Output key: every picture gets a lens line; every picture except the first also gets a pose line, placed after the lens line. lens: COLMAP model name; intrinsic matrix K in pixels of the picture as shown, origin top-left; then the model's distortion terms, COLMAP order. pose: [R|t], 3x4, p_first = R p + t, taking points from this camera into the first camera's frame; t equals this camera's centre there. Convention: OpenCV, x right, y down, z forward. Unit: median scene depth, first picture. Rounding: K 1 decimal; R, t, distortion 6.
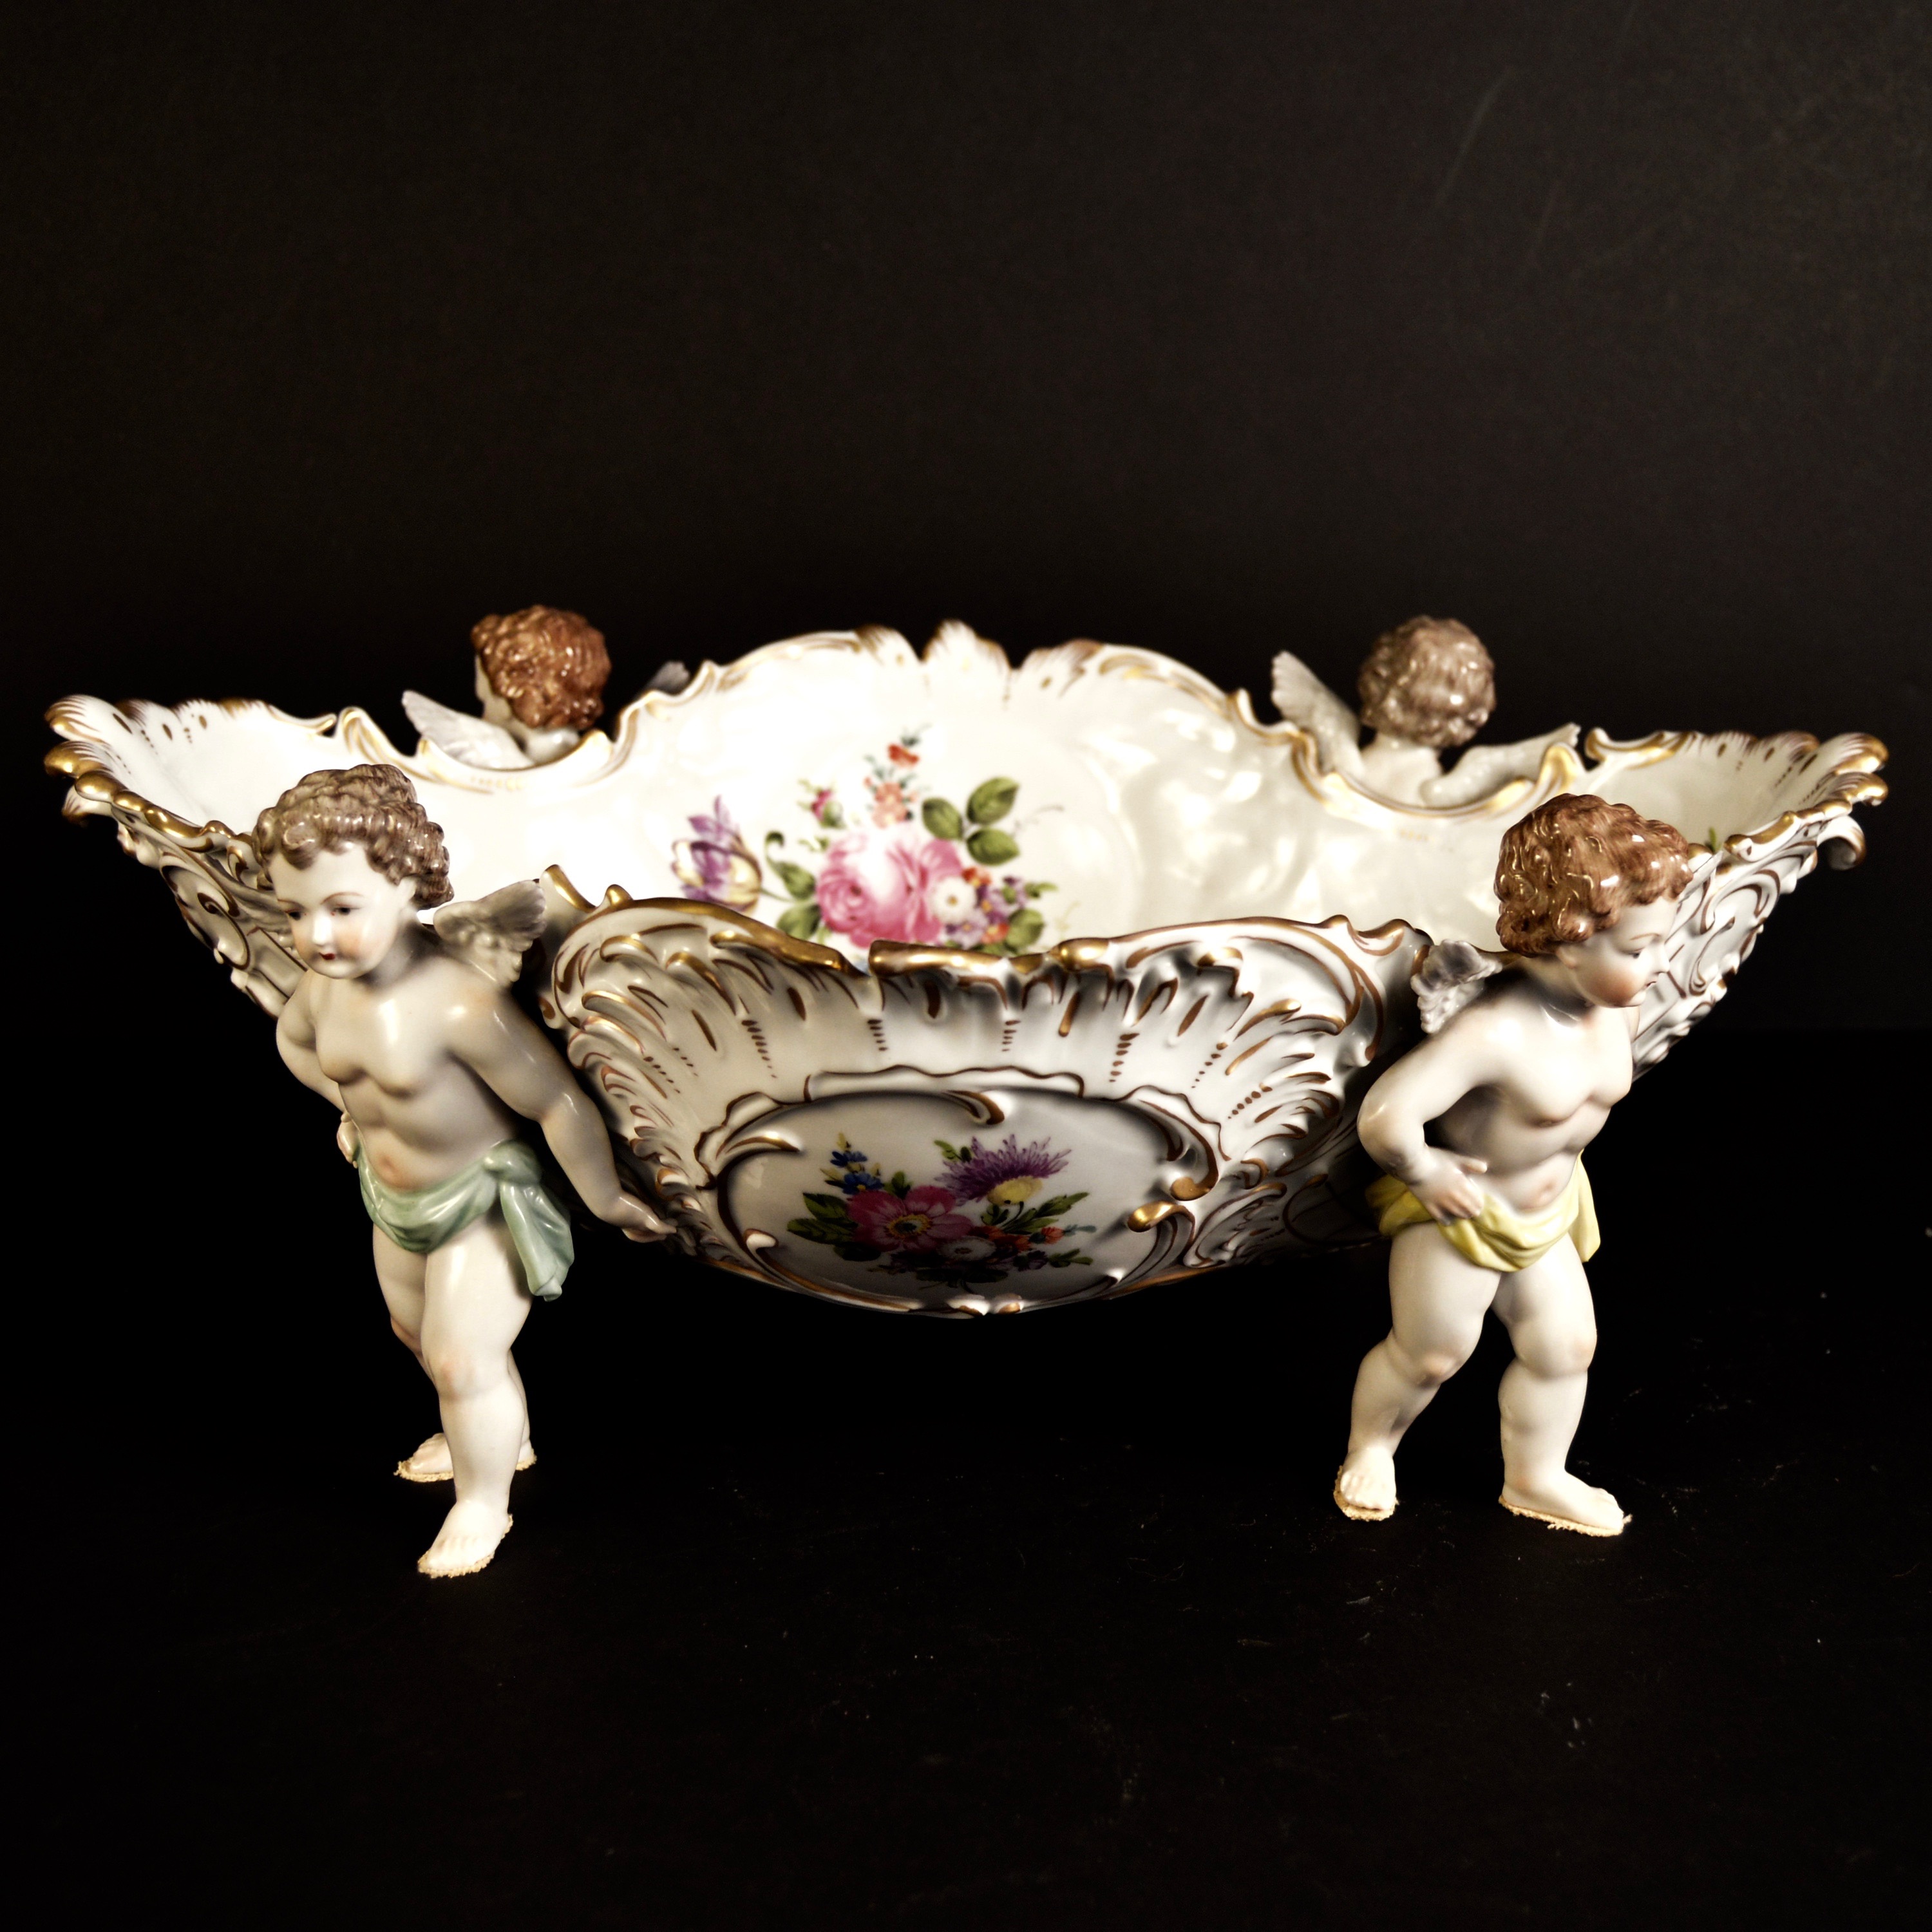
lens RADIAL K [[2744.6, 0, 1007.5], [0, 2744.6, 969.1], [0, 0, 1]] dist [-0.060710, -0.052417]
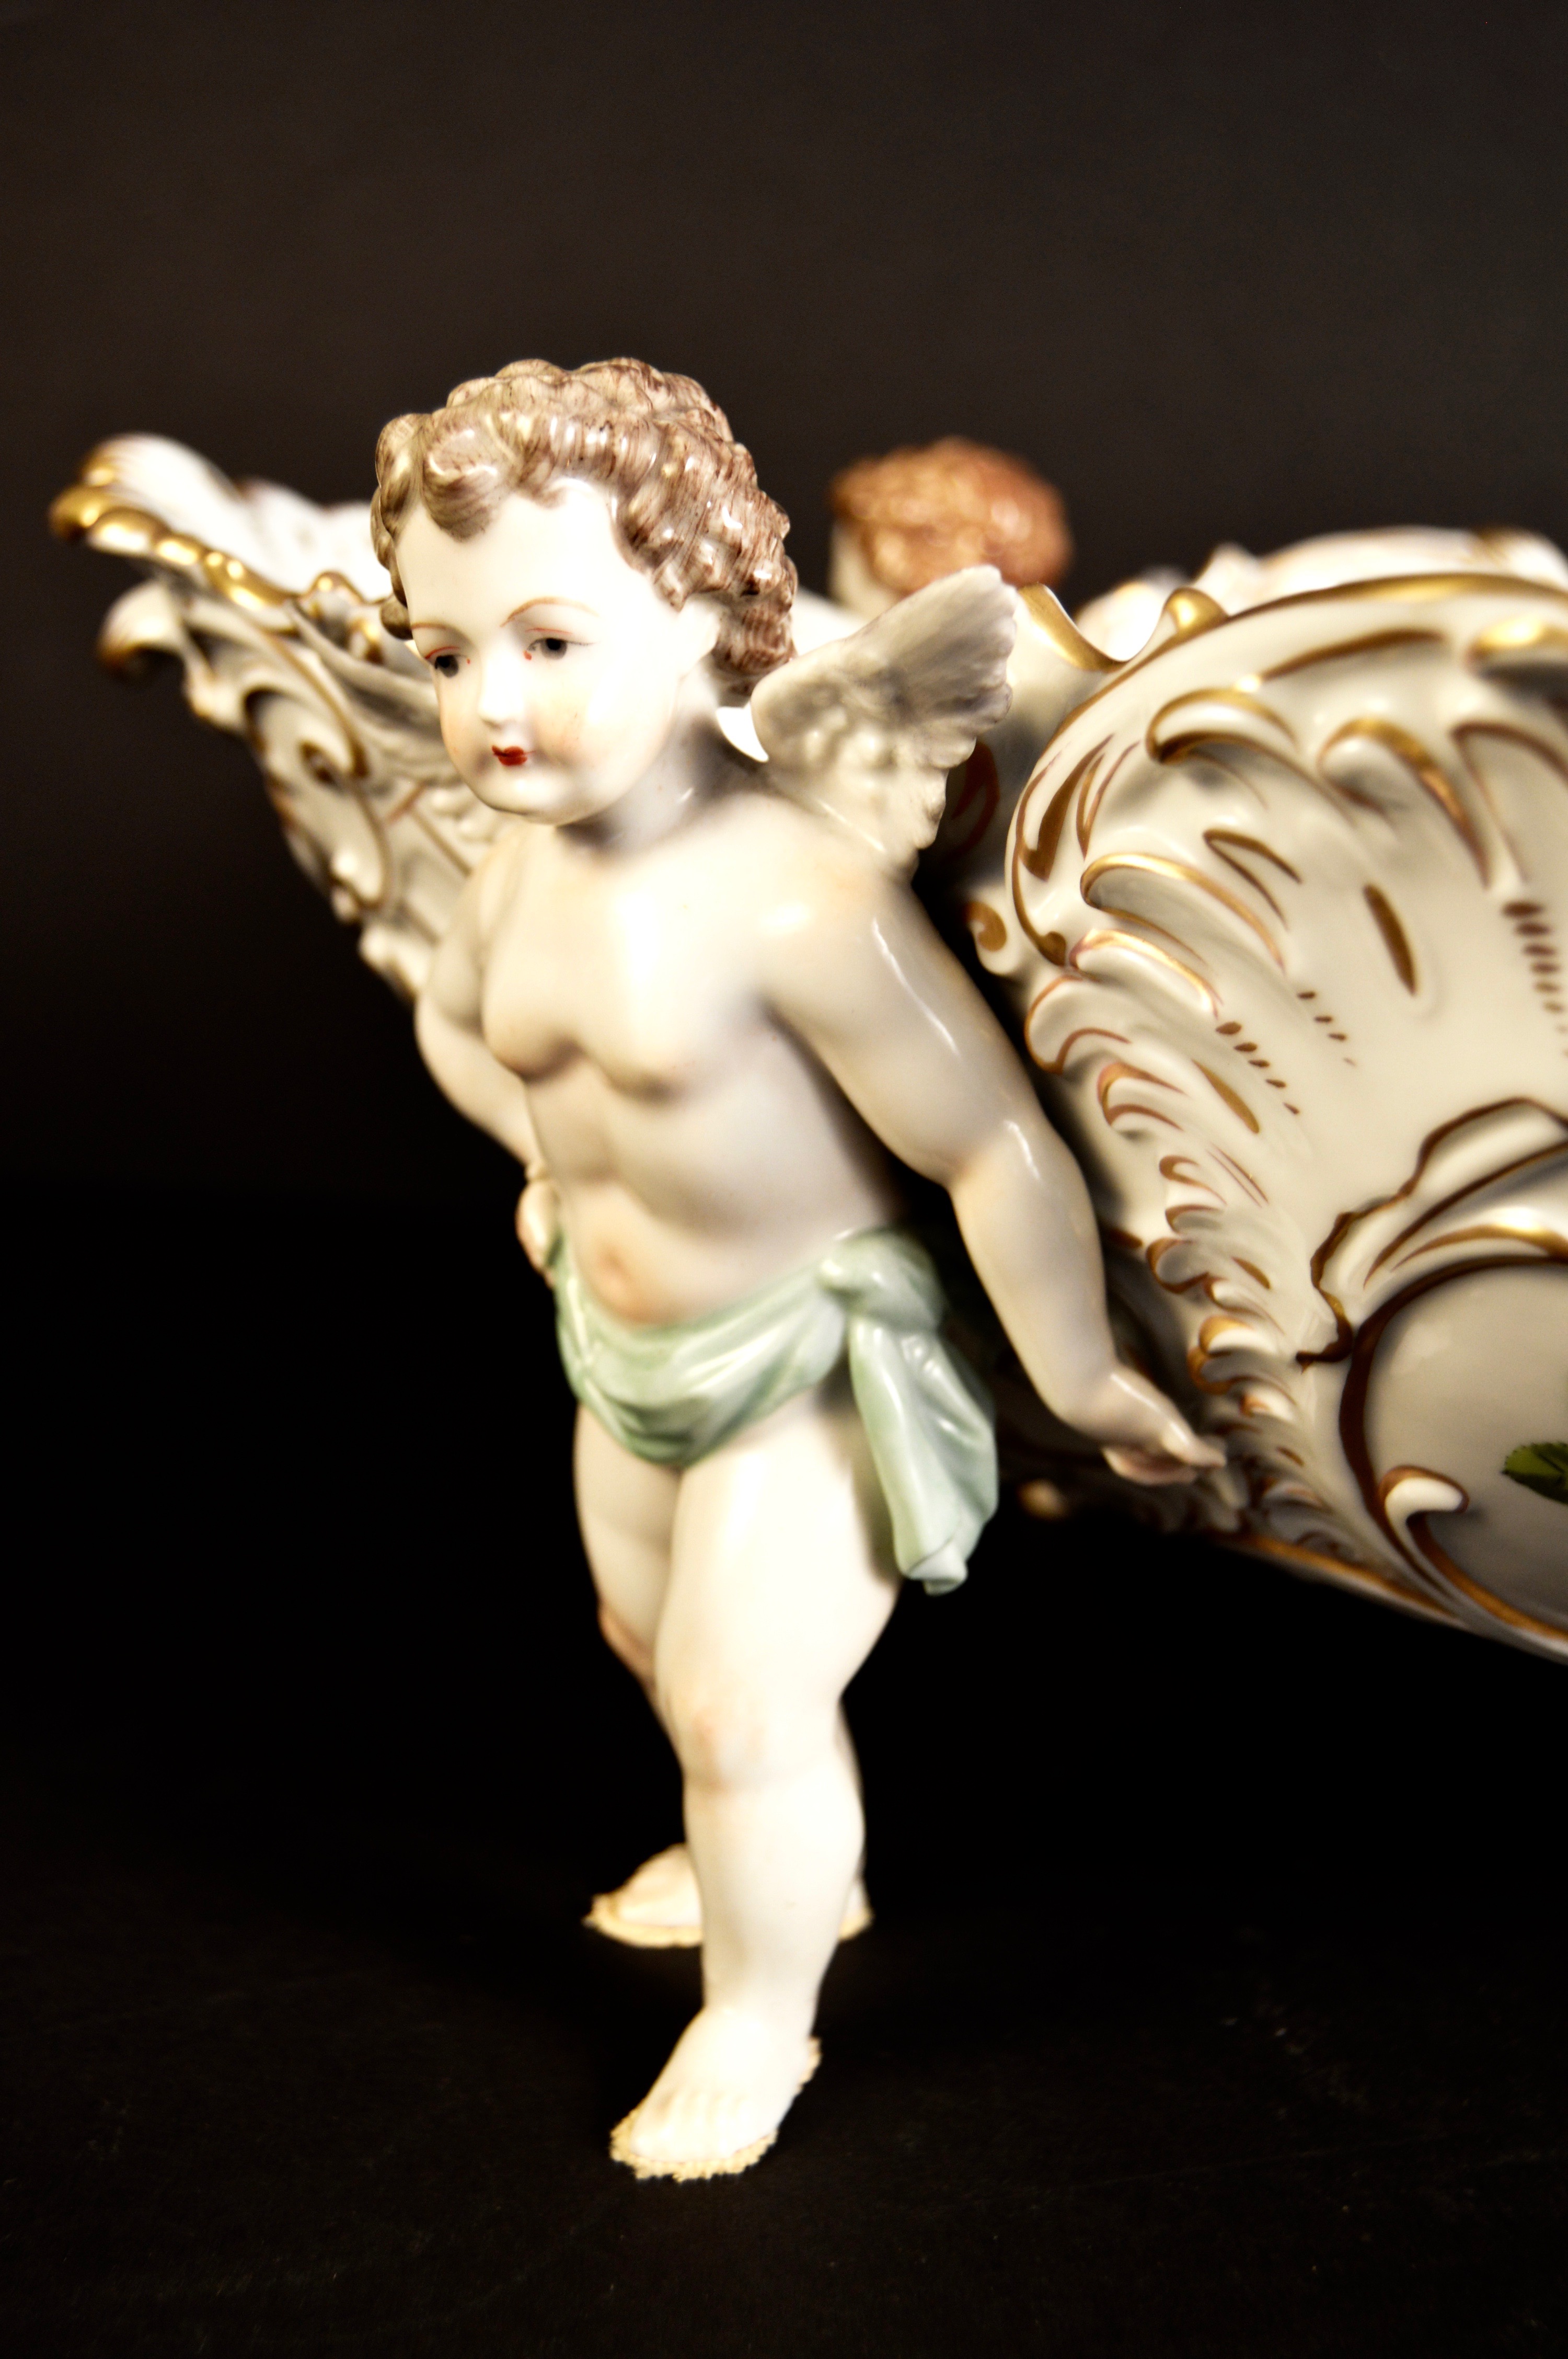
lens RADIAL K [[2730.5, 0, 782.2], [0, 2730.5, 1216.7], [0, 0, 1]] dist [-0.066145, -0.044572]
pose [[0.980270, 0.062832, -0.187410, -0.112503], [-0.071879, 0.996534, -0.041872, 0.080274], [0.184130, 0.054517, 0.981389, 0.550330]]
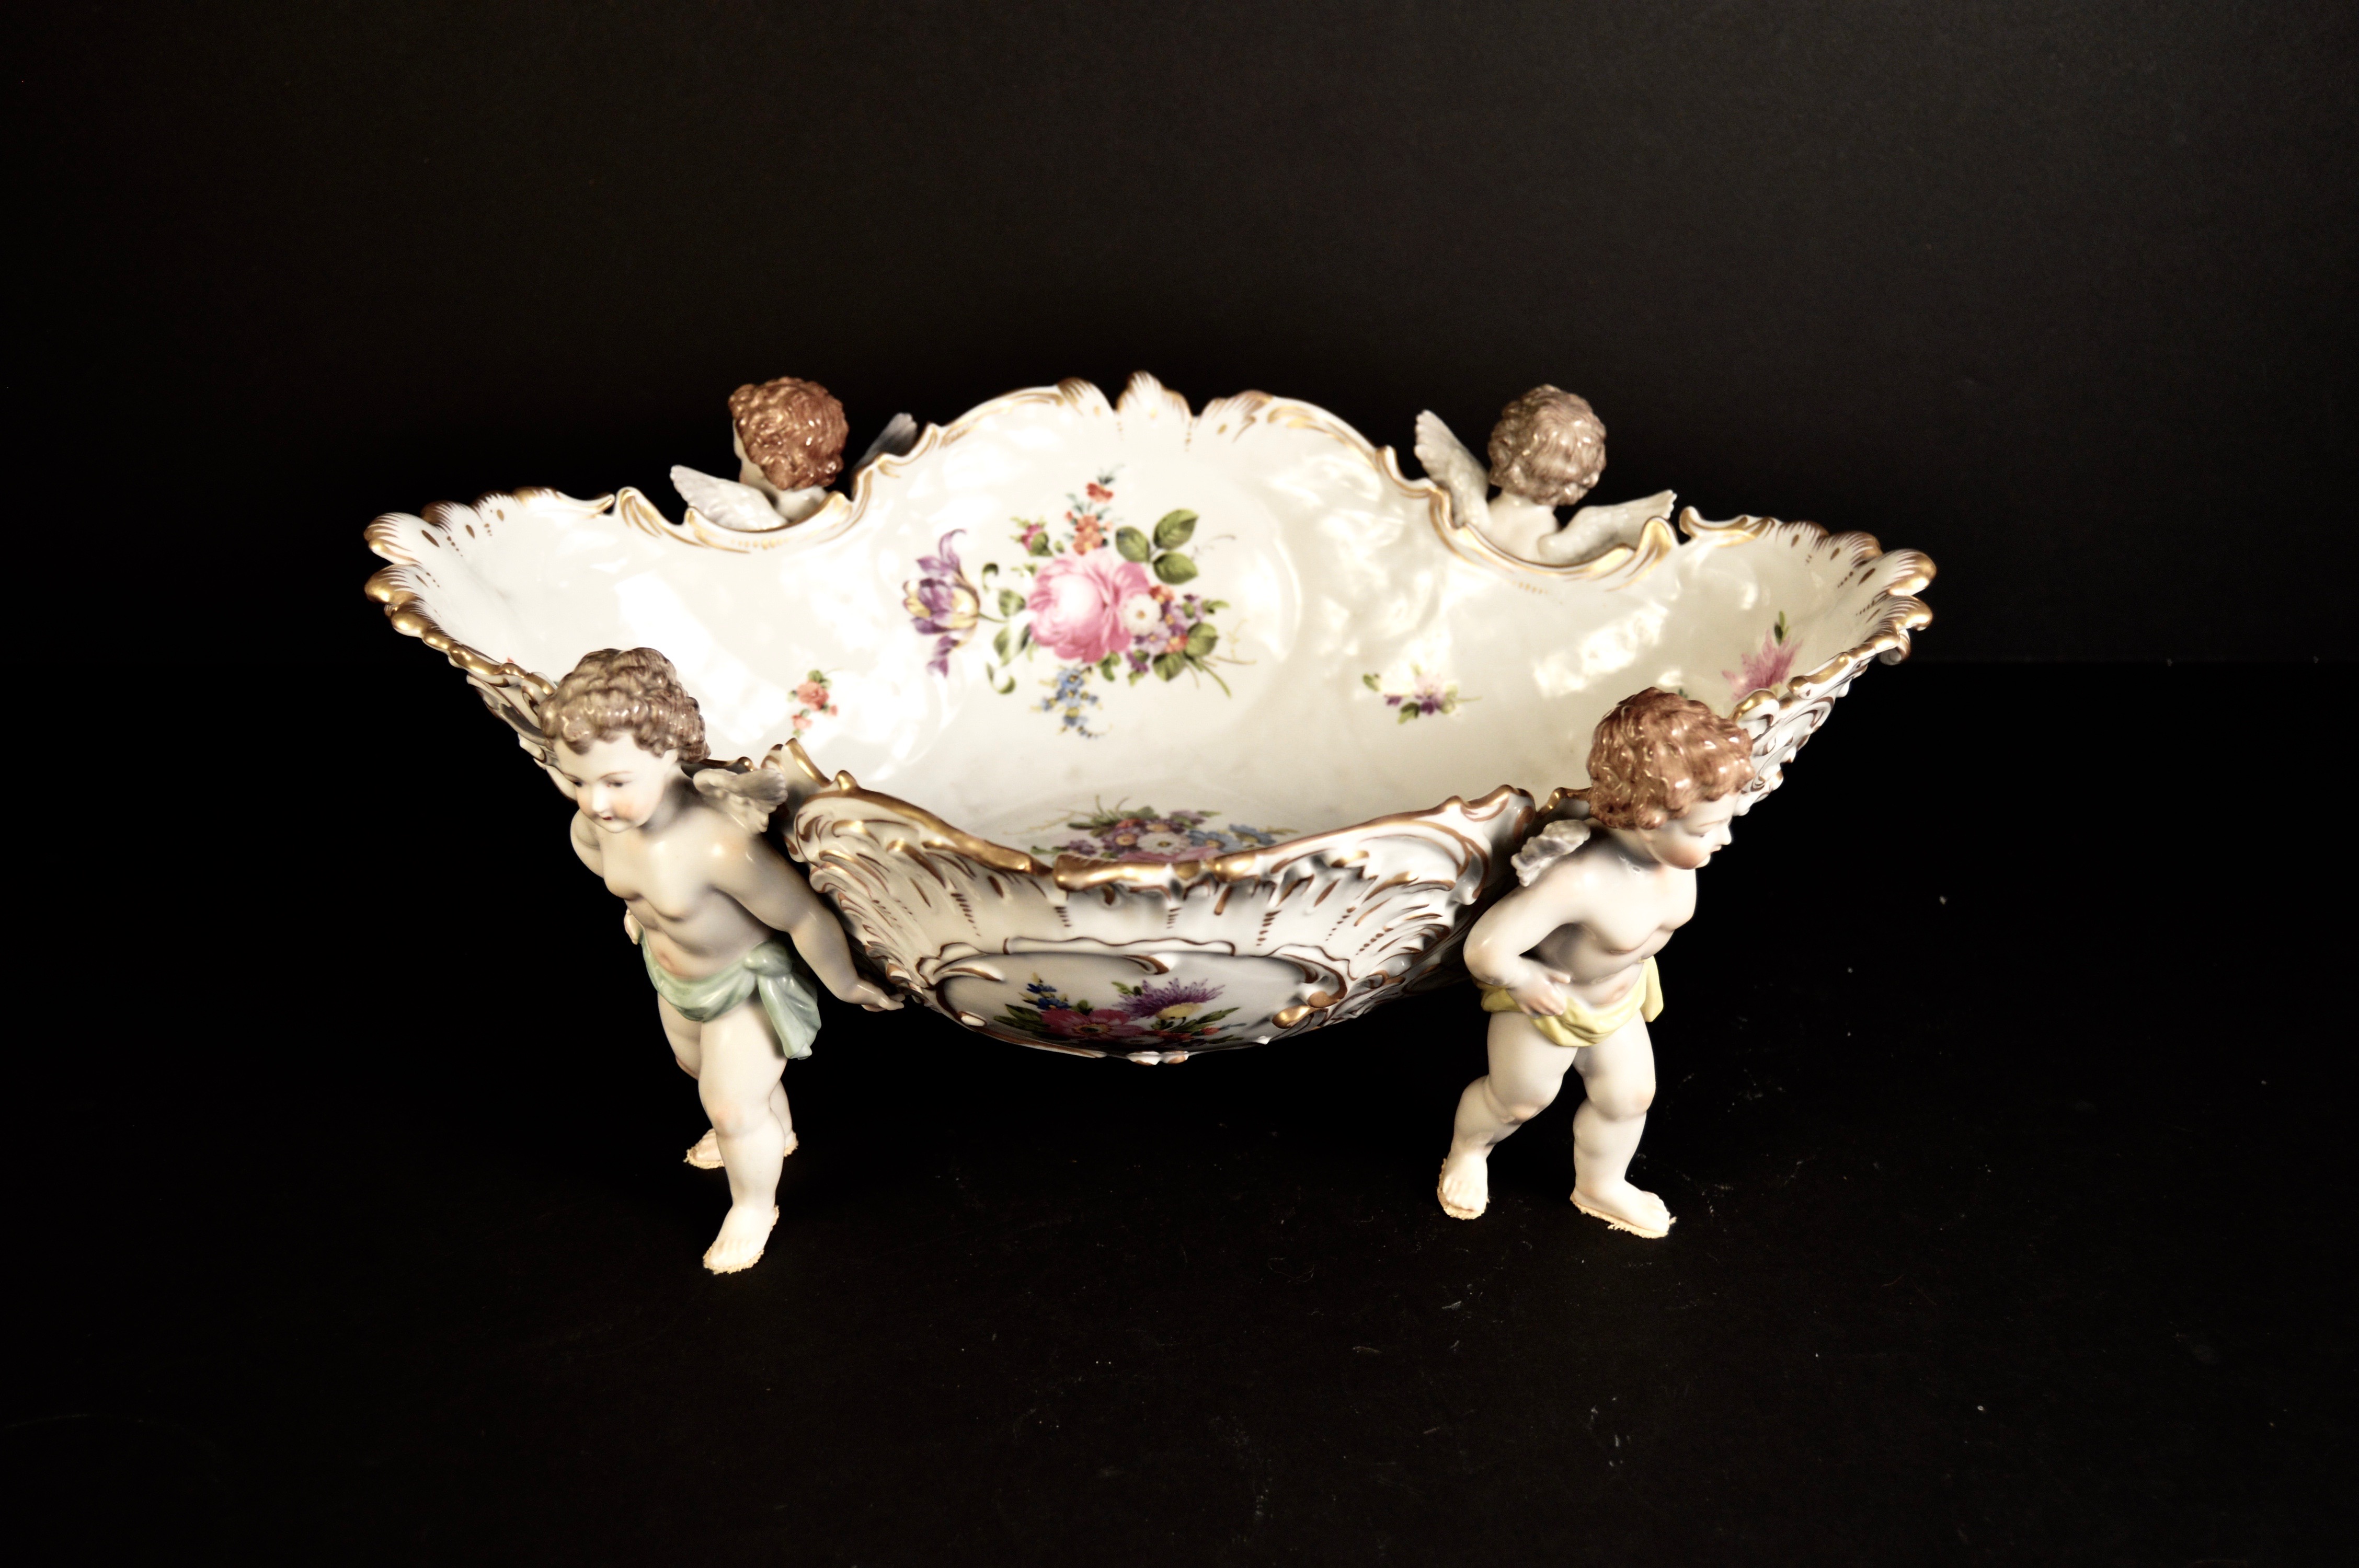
lens RADIAL K [[2231.3, 0, 1179.5], [0, 2231.3, 784.0], [0, 0, 1]] dist [-0.068896, -0.000128]
pose [[0.999830, 0.011735, -0.014192, 0.015089], [-0.008341, 0.975662, 0.219120, -0.222356], [0.016418, -0.218965, 0.975595, 0.055482]]
